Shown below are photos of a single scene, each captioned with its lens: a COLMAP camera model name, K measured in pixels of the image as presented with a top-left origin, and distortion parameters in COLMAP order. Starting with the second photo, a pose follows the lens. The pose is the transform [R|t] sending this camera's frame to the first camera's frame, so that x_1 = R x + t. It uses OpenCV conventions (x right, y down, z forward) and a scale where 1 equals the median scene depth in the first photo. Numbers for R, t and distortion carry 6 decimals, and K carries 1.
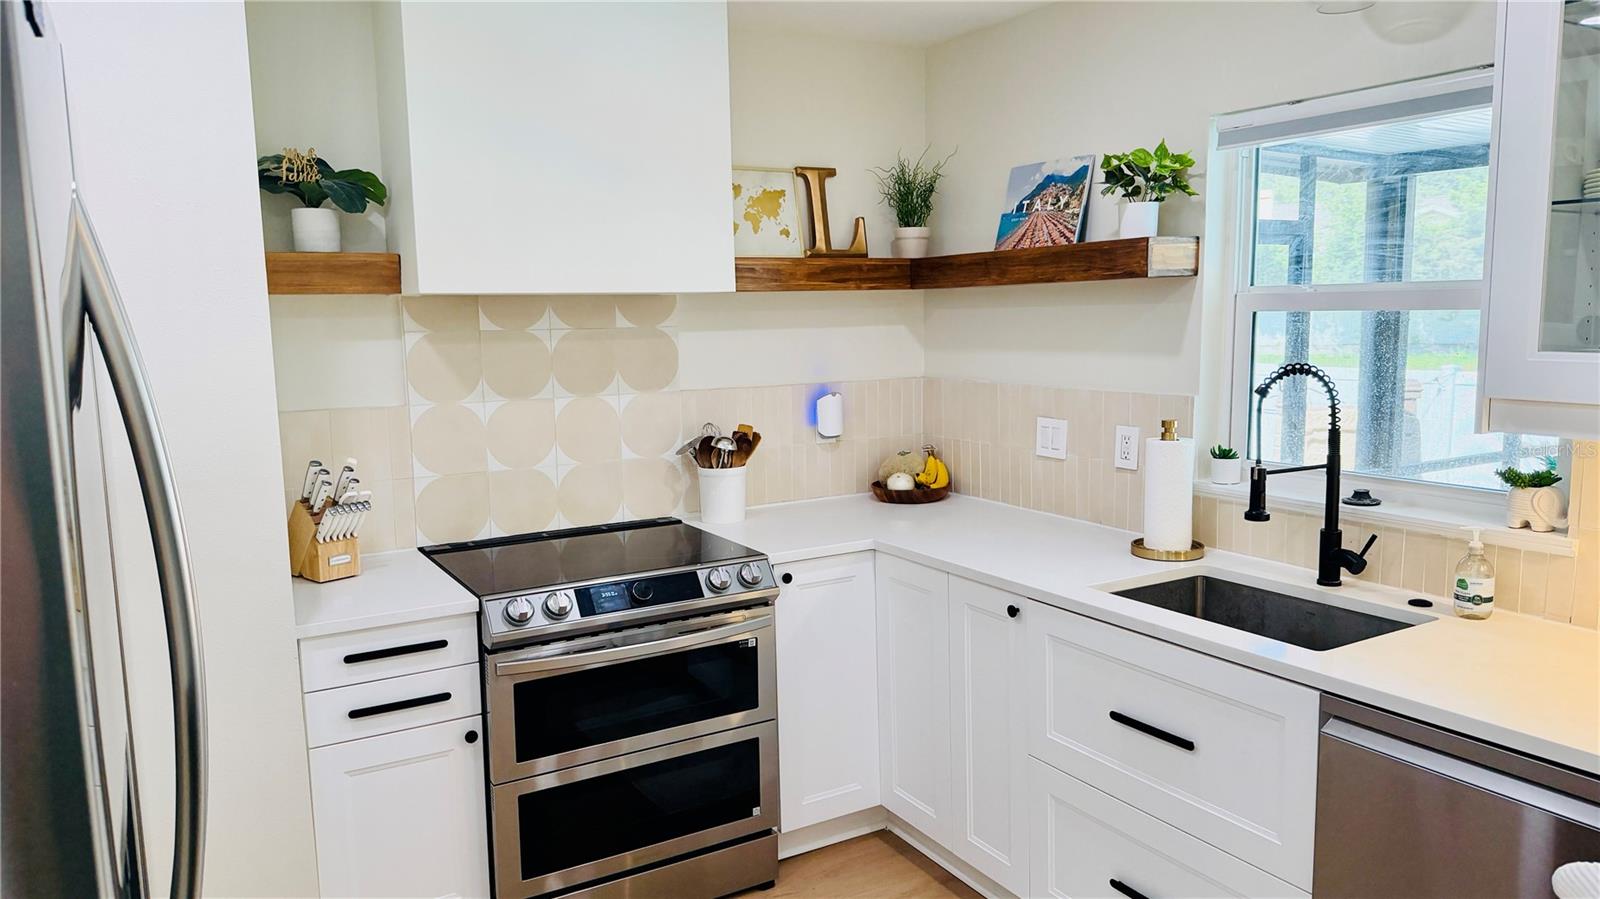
lens RADIAL K [[1109.9, 0, 800.0], [0, 1109.9, 449.5], [0, 0, 1]] dist [0.181335, -0.401323]
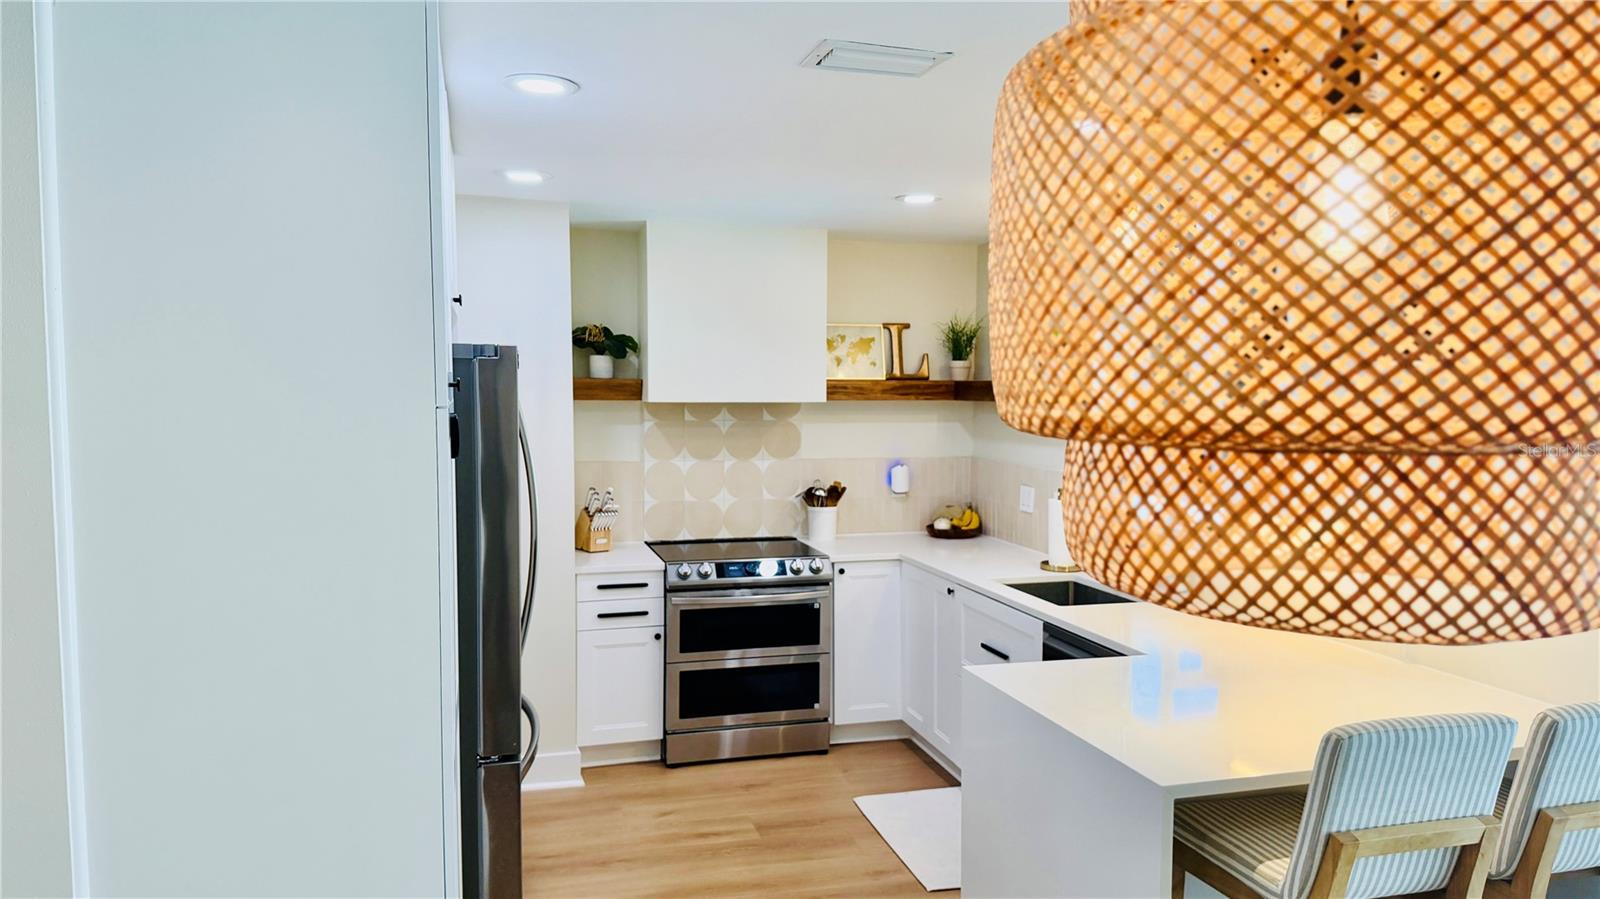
lens RADIAL K [[1109.9, 0, 800.0], [0, 1109.9, 449.5], [0, 0, 1]] dist [0.181335, -0.401323]
pose [[0.968663, 0.038527, -0.245374, 0.337163], [-0.054566, 0.996771, -0.058902, 0.034038], [0.242312, 0.070445, 0.967637, -0.674699]]
